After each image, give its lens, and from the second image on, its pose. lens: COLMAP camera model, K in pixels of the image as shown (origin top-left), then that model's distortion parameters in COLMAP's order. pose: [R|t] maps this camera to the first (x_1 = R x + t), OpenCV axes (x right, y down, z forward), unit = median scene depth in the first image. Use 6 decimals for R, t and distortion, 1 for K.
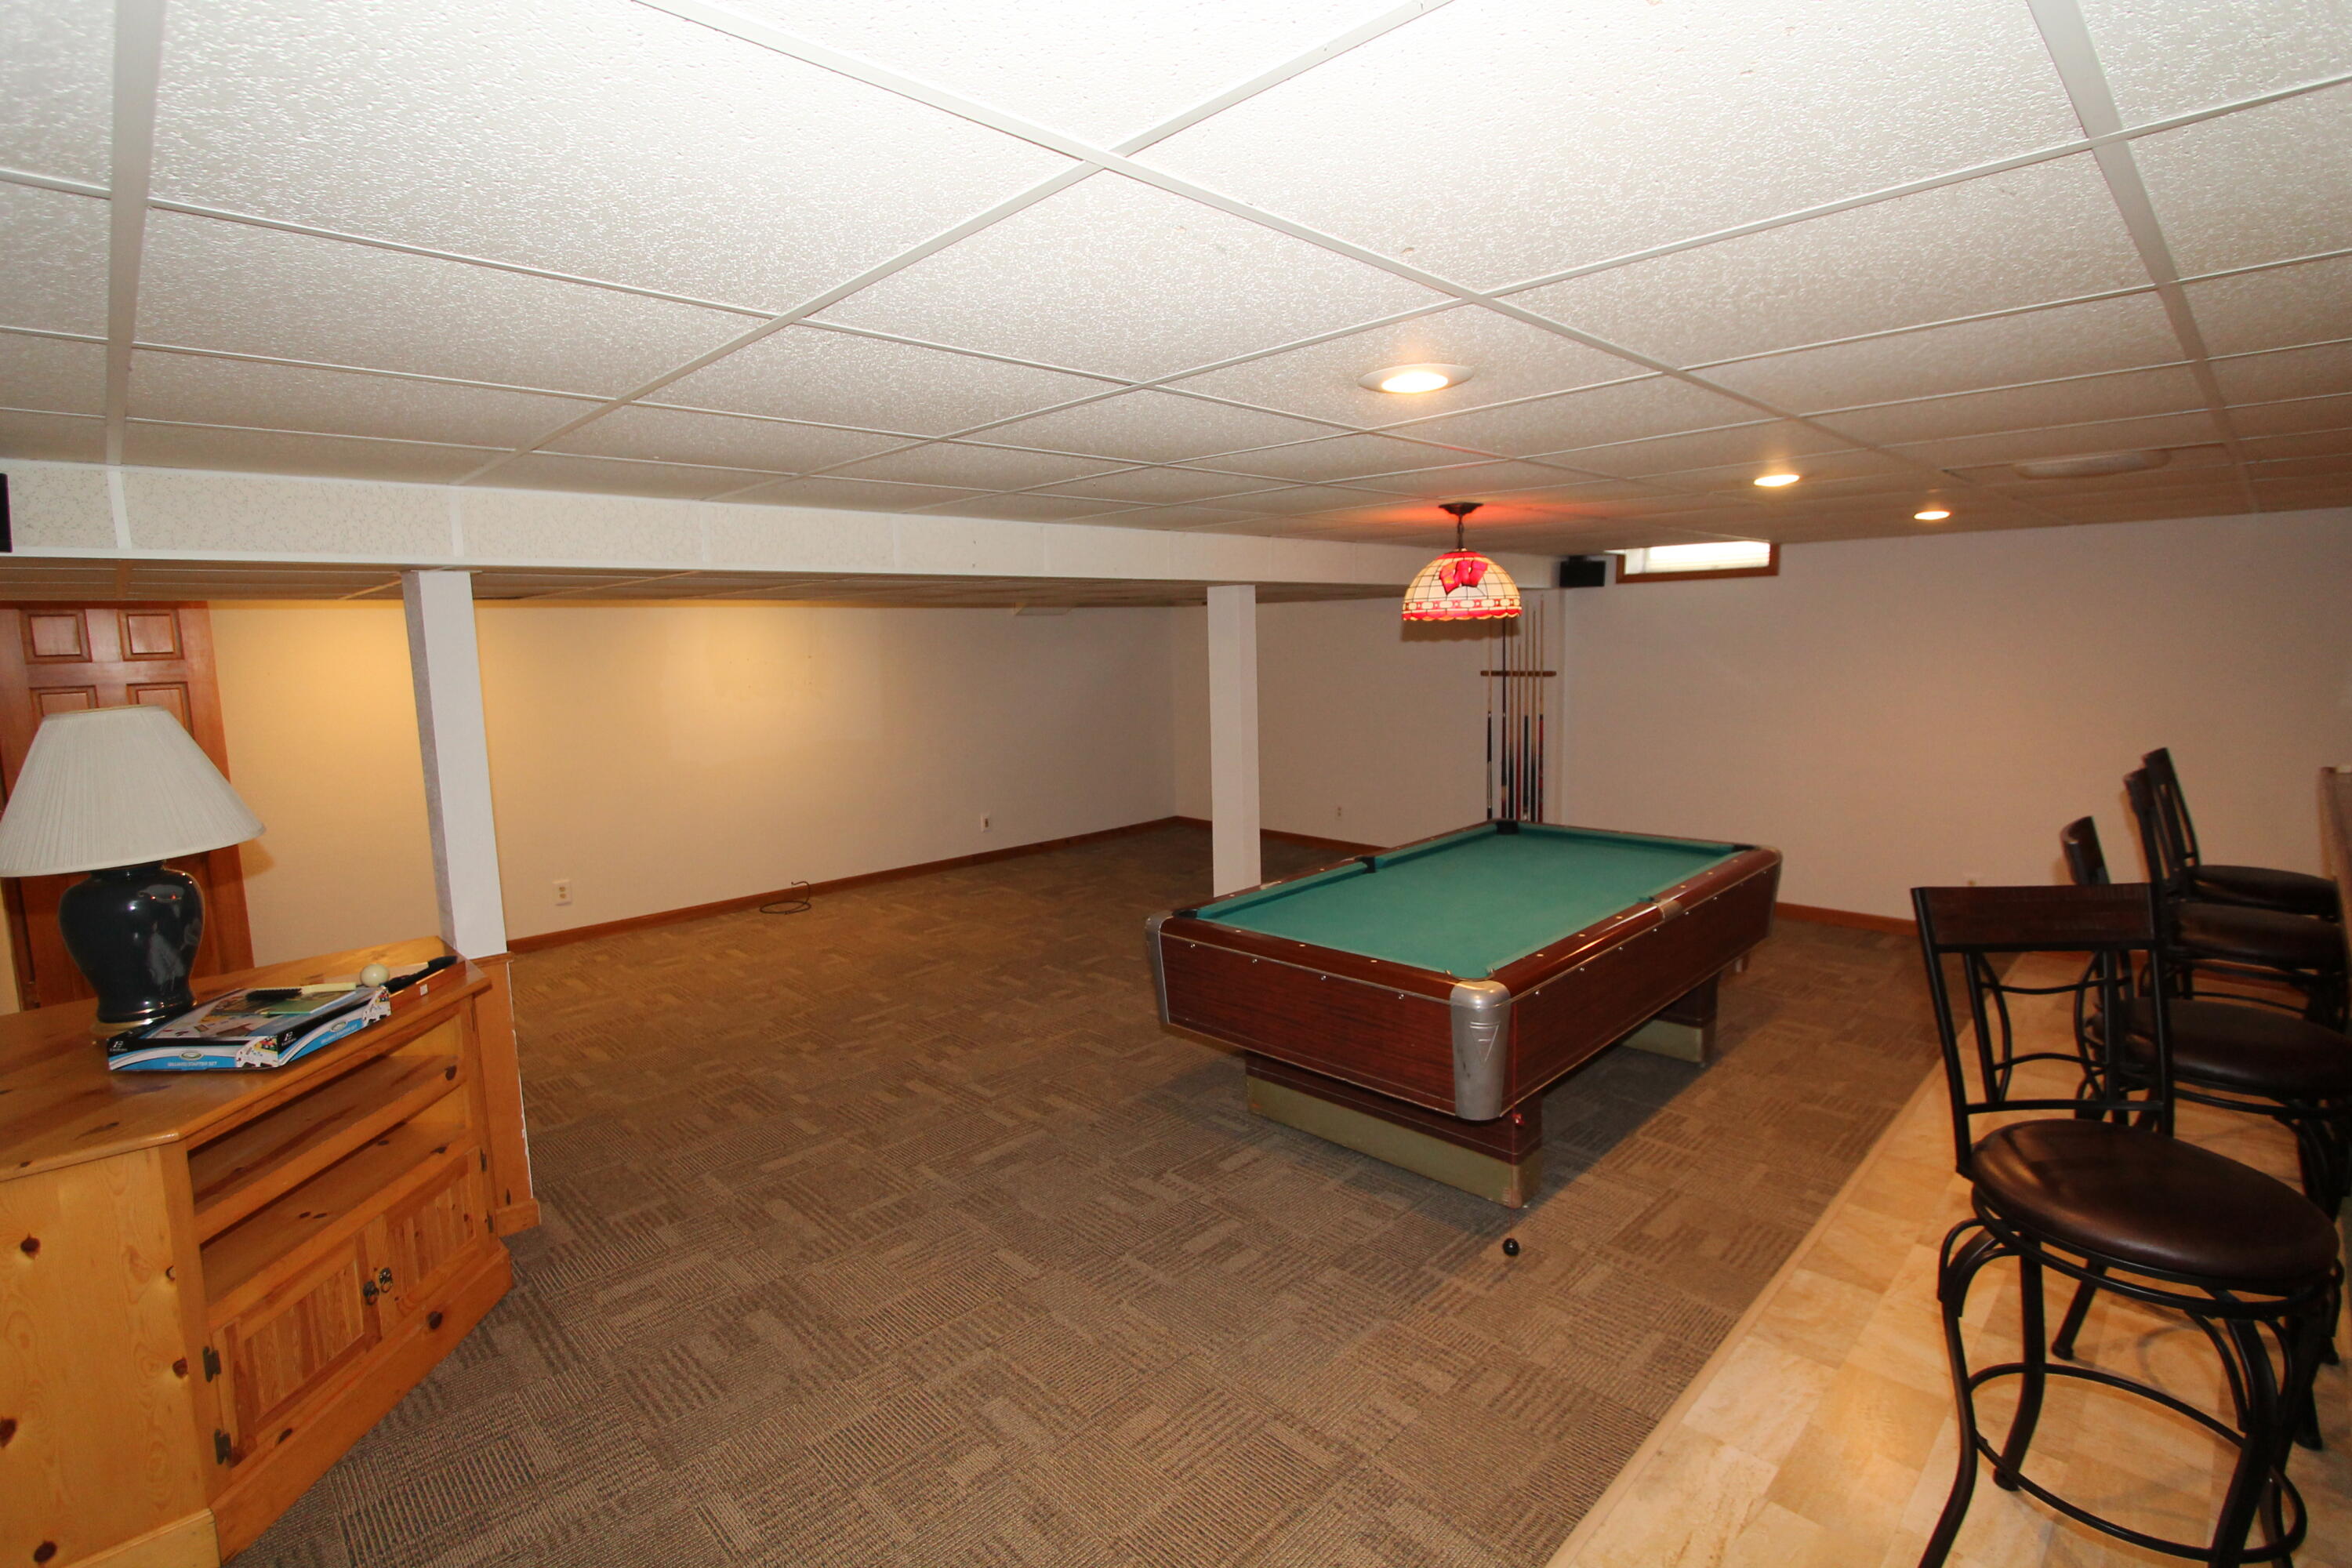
lens RADIAL K [[1099.3, 0, 1172.9], [0, 1099.3, 772.9], [0, 0, 1]] dist [-0.009848, -0.000220]
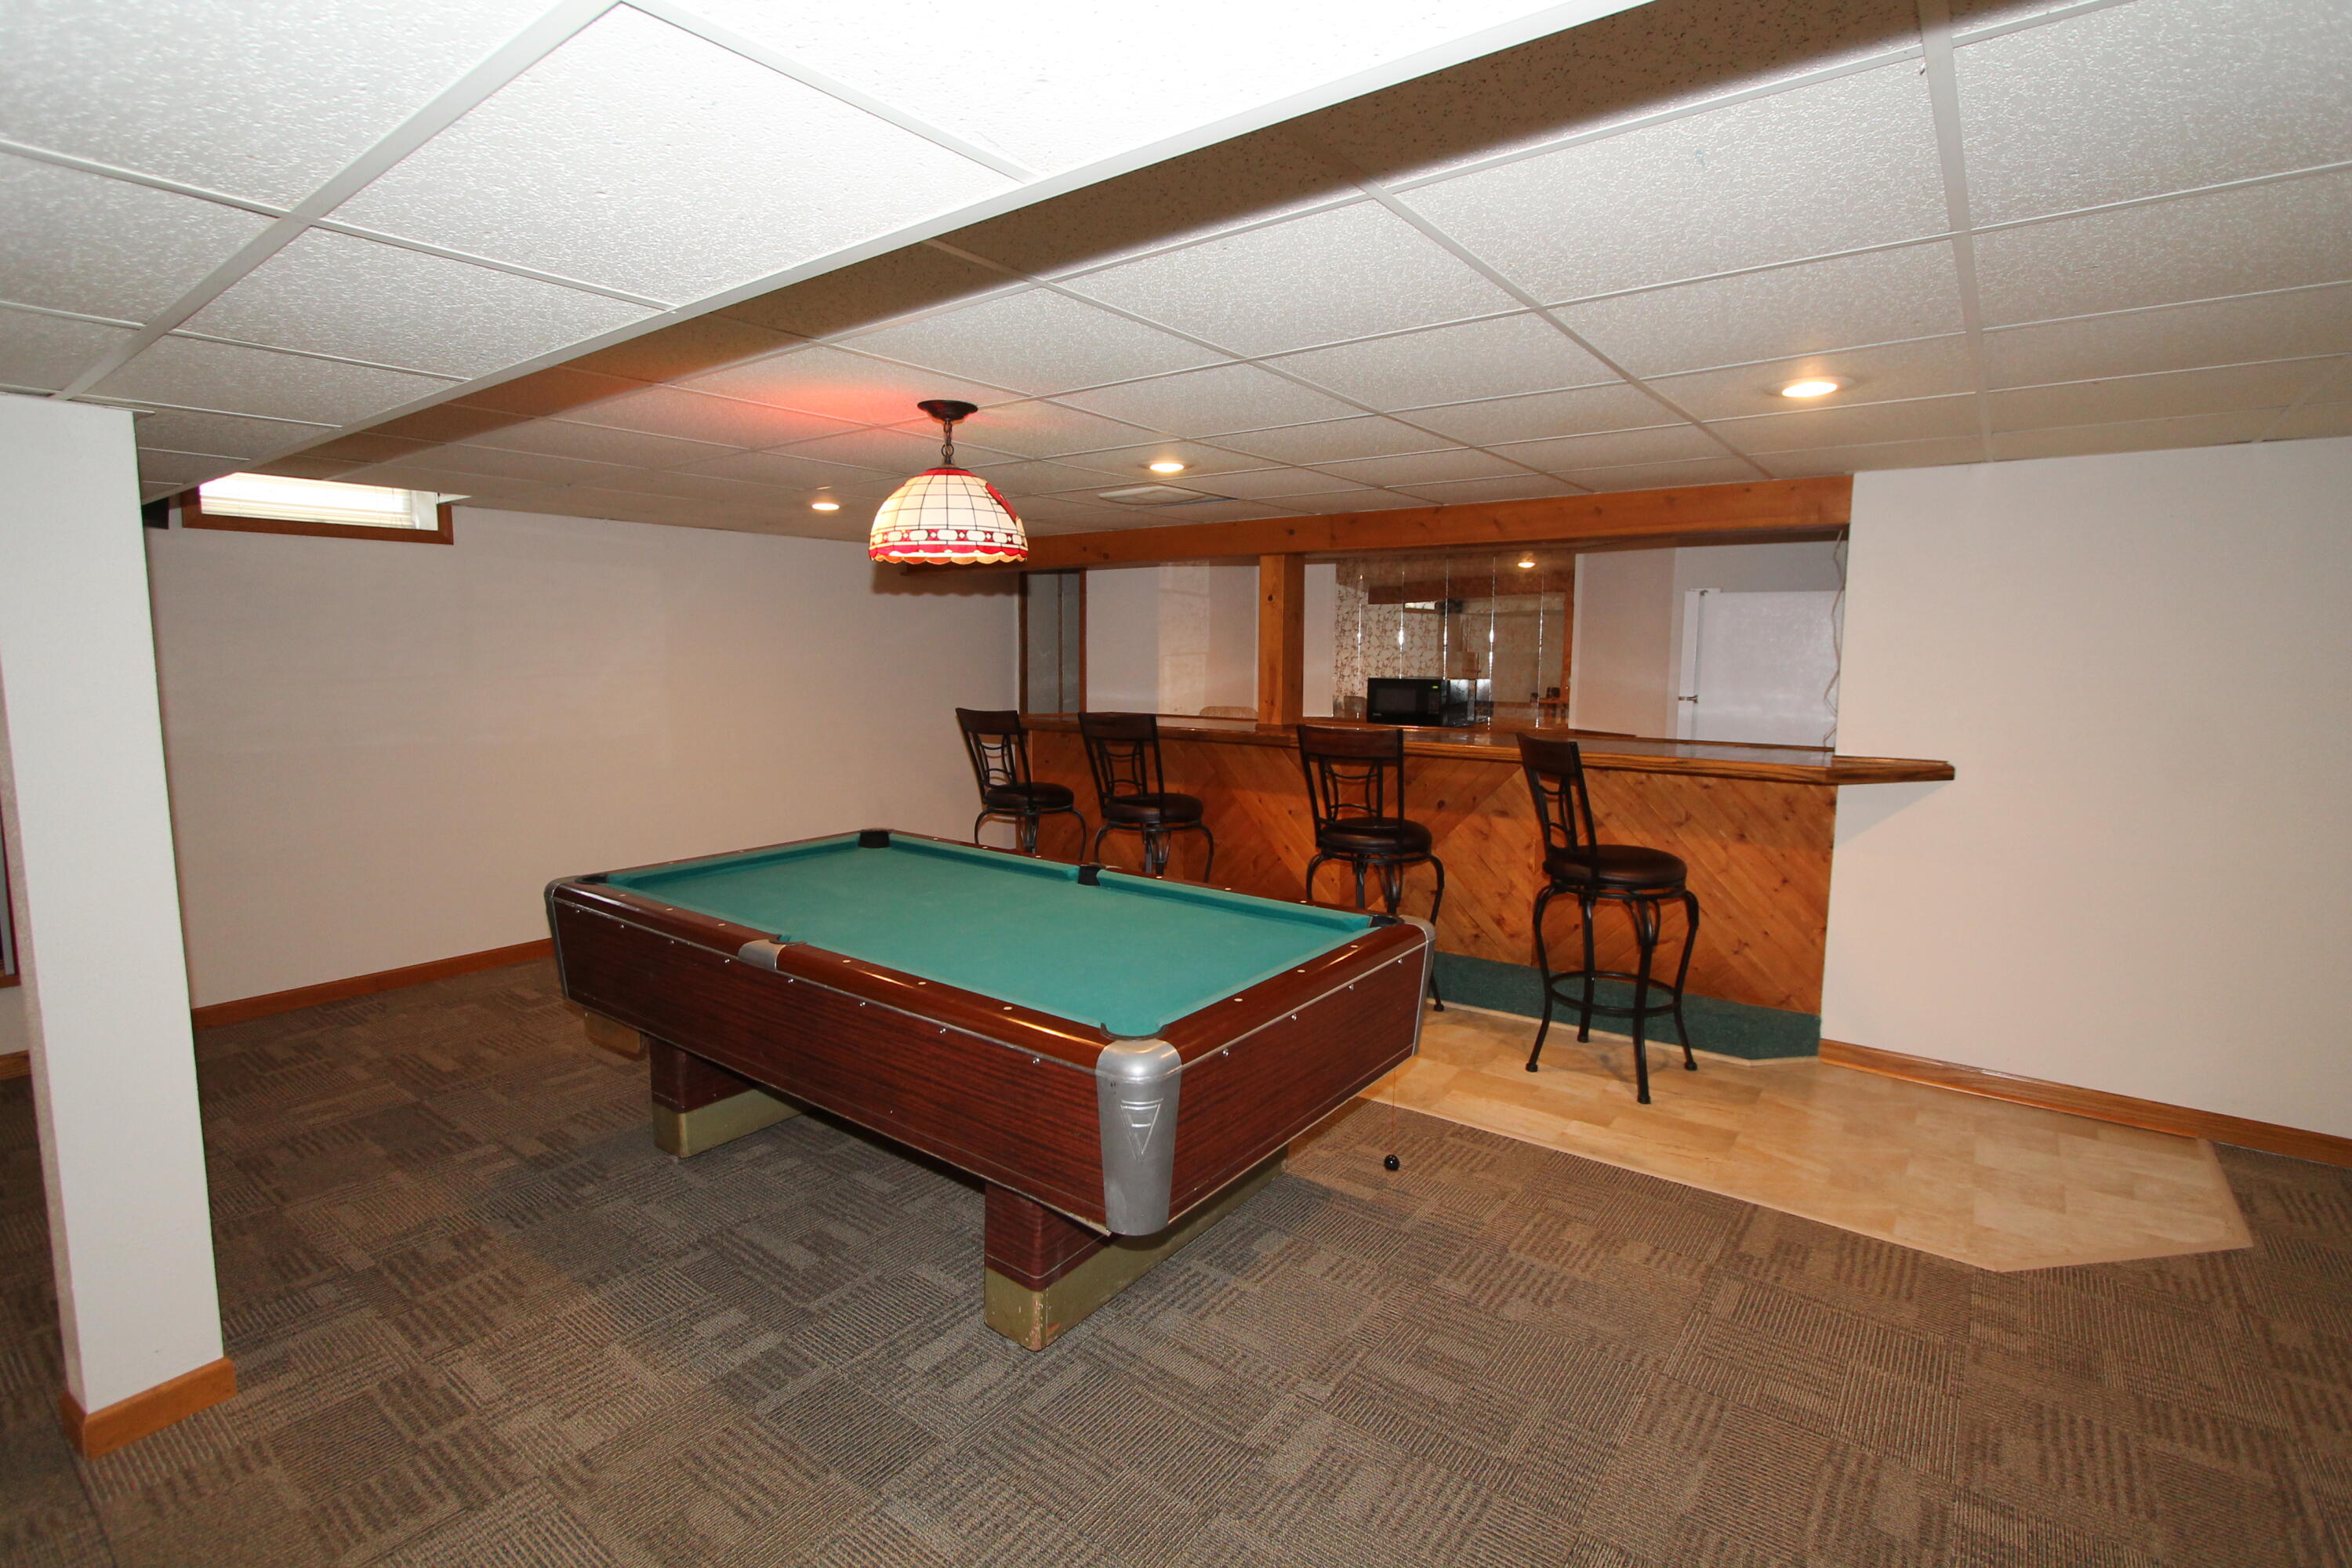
lens RADIAL K [[1099.3, 0, 1165.1], [0, 1099.3, 792.0], [0, 0, 1]] dist [-0.009848, -0.000220]
pose [[-0.132703, -0.113029, 0.984690, -0.581278], [0.120637, 0.984248, 0.129236, -0.078506], [-0.983787, 0.135940, -0.116977, 1.108087]]
